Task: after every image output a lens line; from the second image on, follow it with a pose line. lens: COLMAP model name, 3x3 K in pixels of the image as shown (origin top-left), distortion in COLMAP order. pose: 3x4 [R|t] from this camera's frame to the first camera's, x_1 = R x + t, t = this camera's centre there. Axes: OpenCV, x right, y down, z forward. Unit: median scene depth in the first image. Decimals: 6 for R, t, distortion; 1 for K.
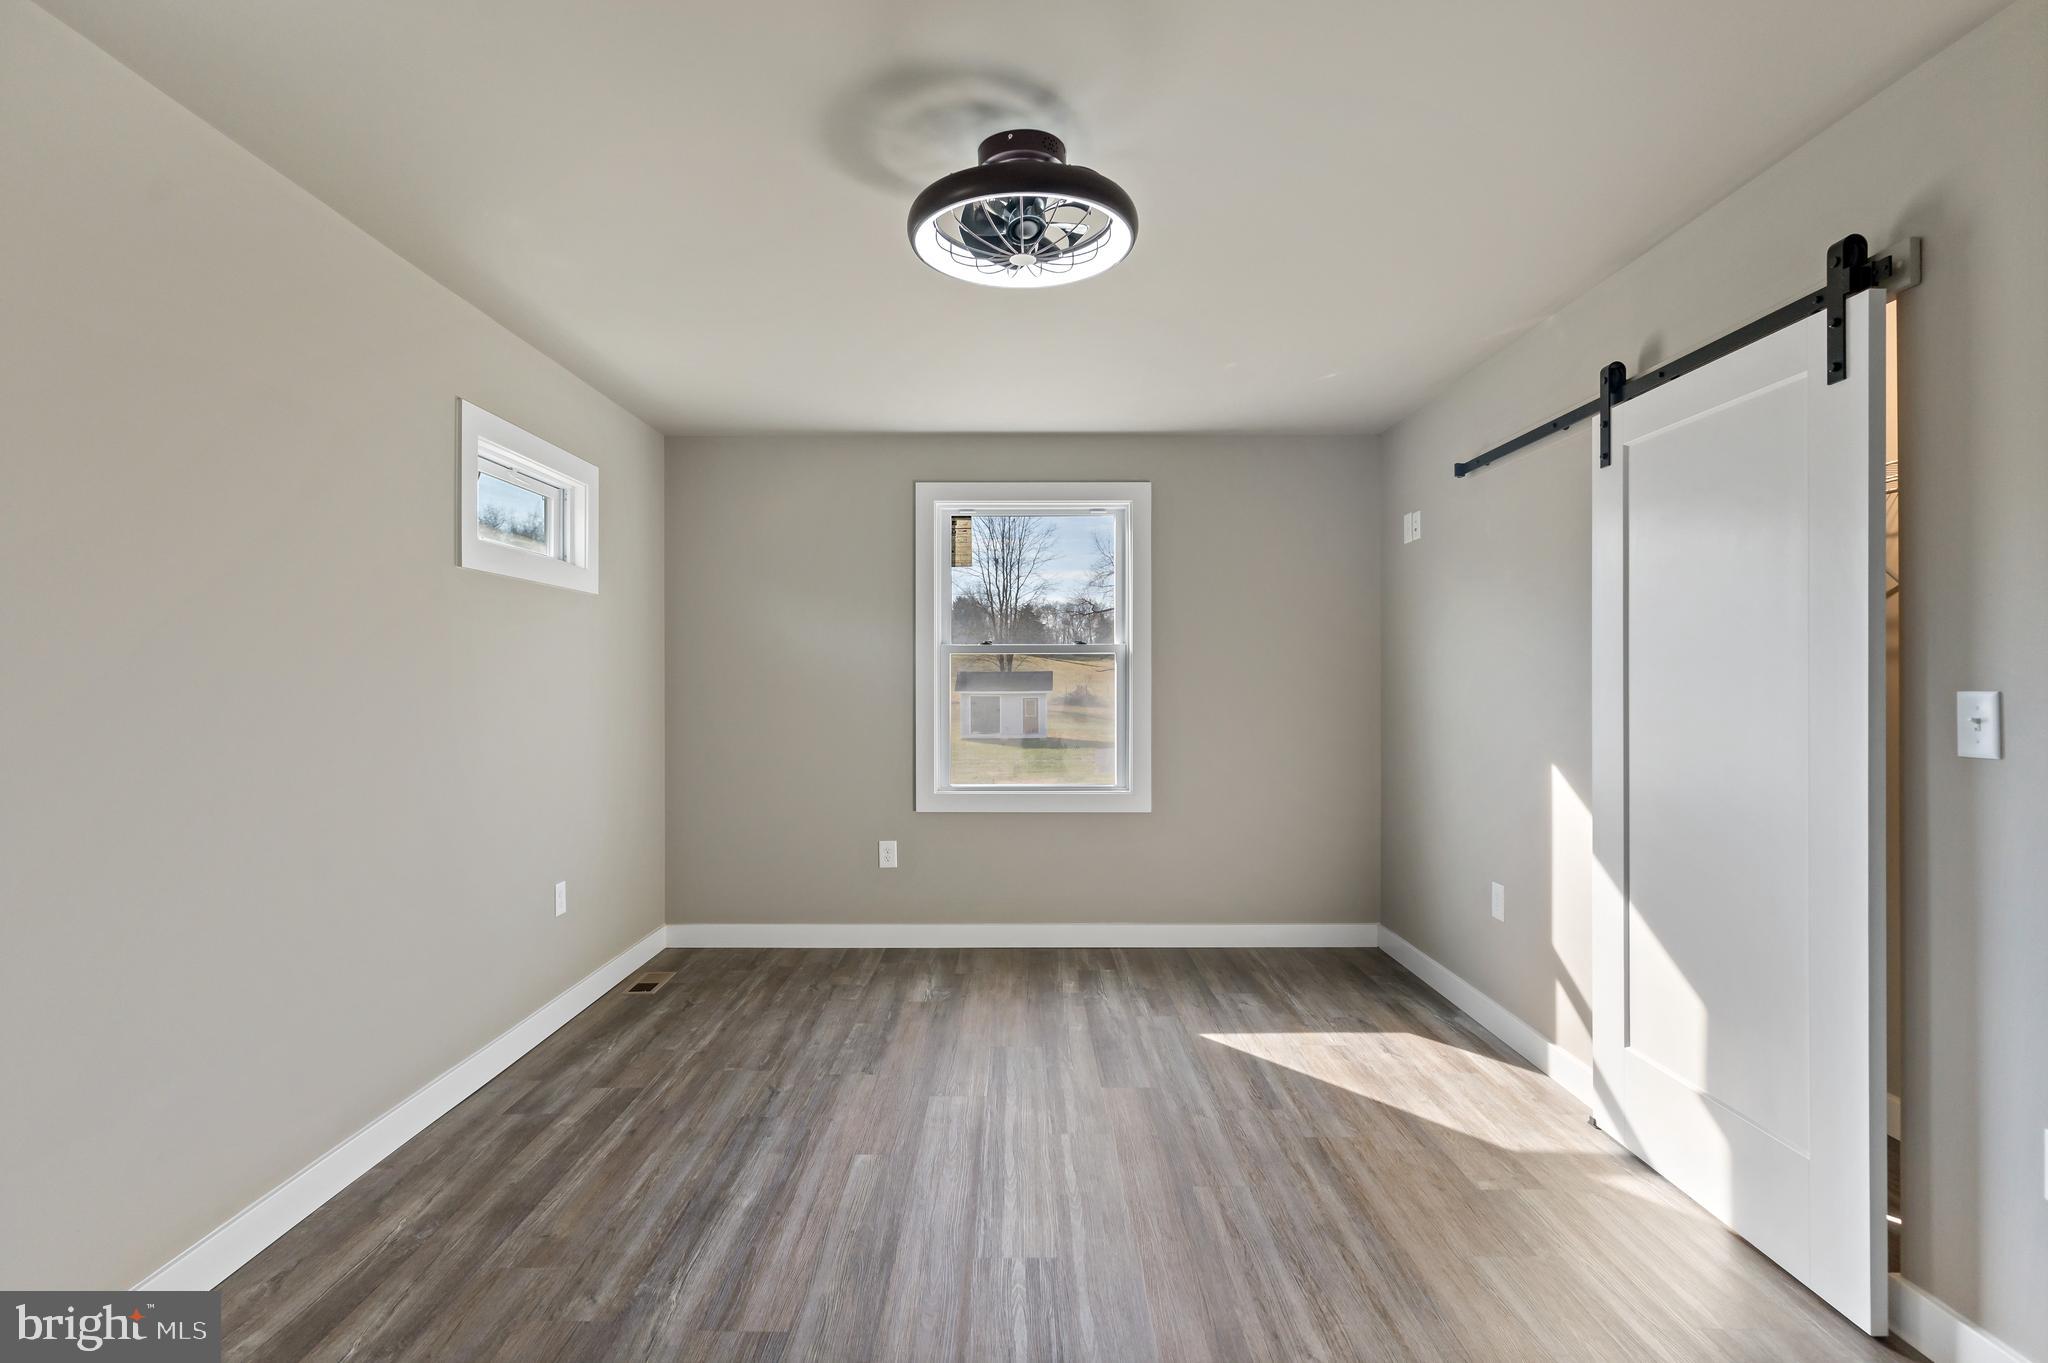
lens RADIAL K [[981.0, 0, 976.9], [0, 981.0, 681.3], [0, 0, 1]] dist [0.001119, 0.000547]
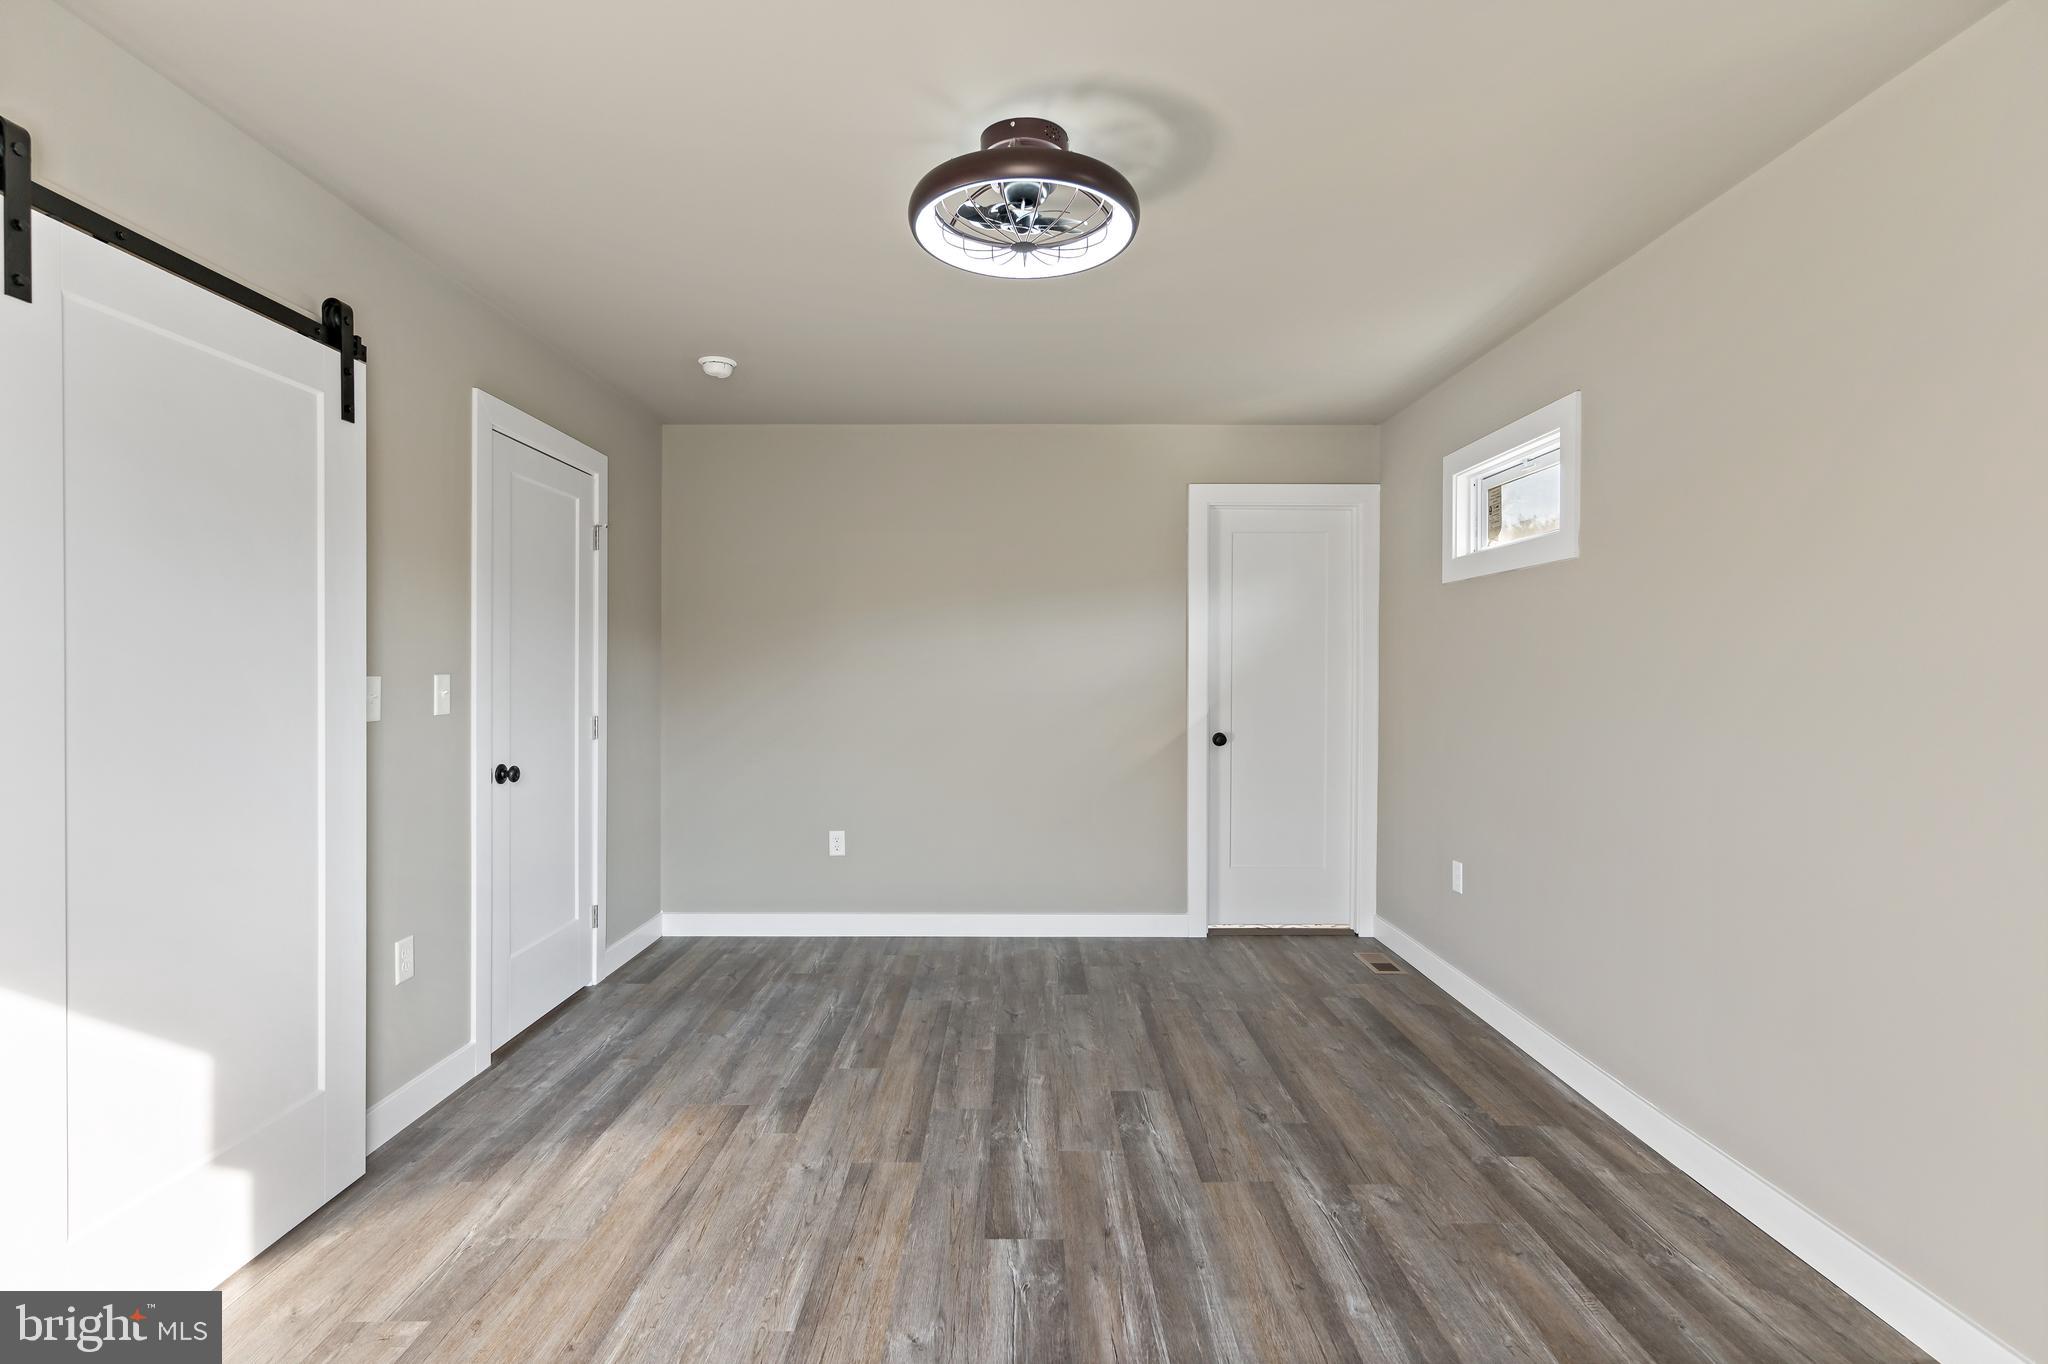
lens RADIAL K [[981.0, 0, 976.9], [0, 981.0, 681.8], [0, 0, 1]] dist [0.001119, 0.000547]
pose [[-0.999992, -0.002811, -0.002768, 0.092051], [-0.002850, 0.999894, 0.014290, -0.002627], [0.002728, 0.014297, -0.999894, 1.975611]]
